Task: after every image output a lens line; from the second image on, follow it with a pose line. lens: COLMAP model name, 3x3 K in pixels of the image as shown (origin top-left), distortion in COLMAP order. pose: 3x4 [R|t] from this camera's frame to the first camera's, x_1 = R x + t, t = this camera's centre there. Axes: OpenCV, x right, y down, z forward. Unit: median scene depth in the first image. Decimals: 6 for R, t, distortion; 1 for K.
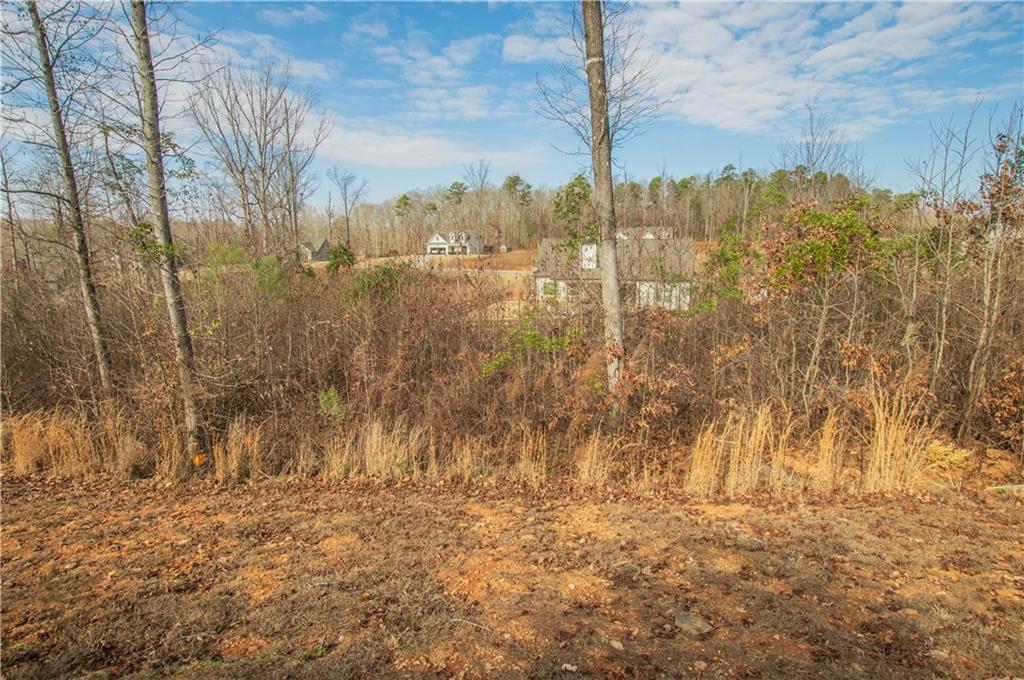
lens RADIAL K [[496.7, 0, 516.2], [0, 496.7, 343.7], [0, 0, 1]] dist [-0.022453, -0.001012]
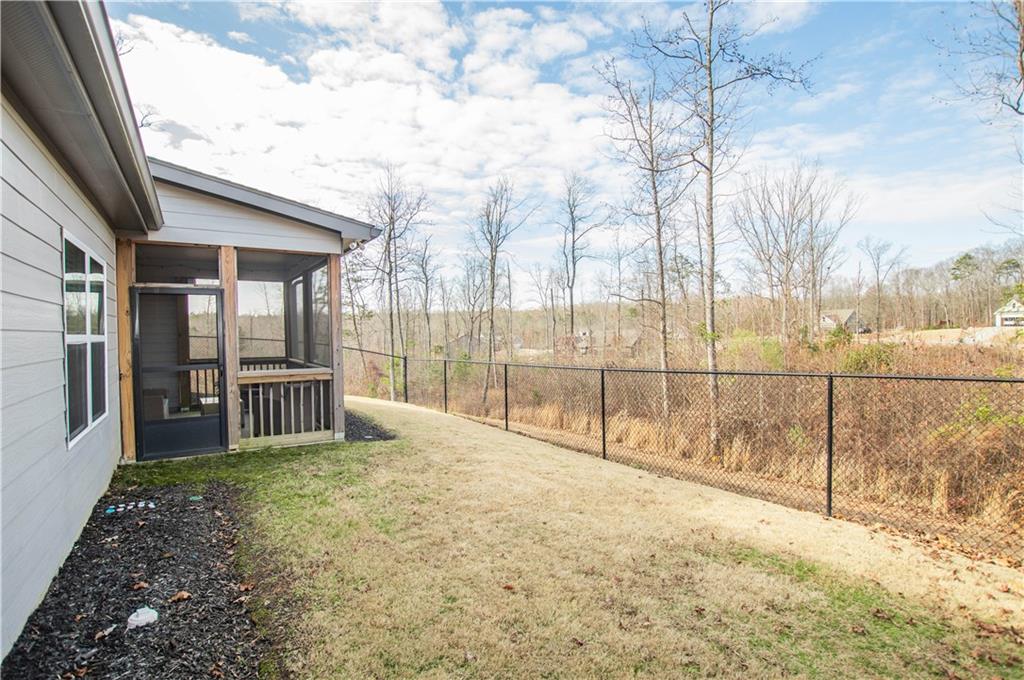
lens RADIAL K [[499.5, 0, 518.8], [0, 499.5, 339.5], [0, 0, 1]] dist [-0.031455, 0.005272]
pose [[0.569114, 0.013891, -0.822142, 0.071408], [-0.137411, 0.987404, -0.078437, 0.011402], [0.810696, 0.157611, 0.563854, -0.111445]]
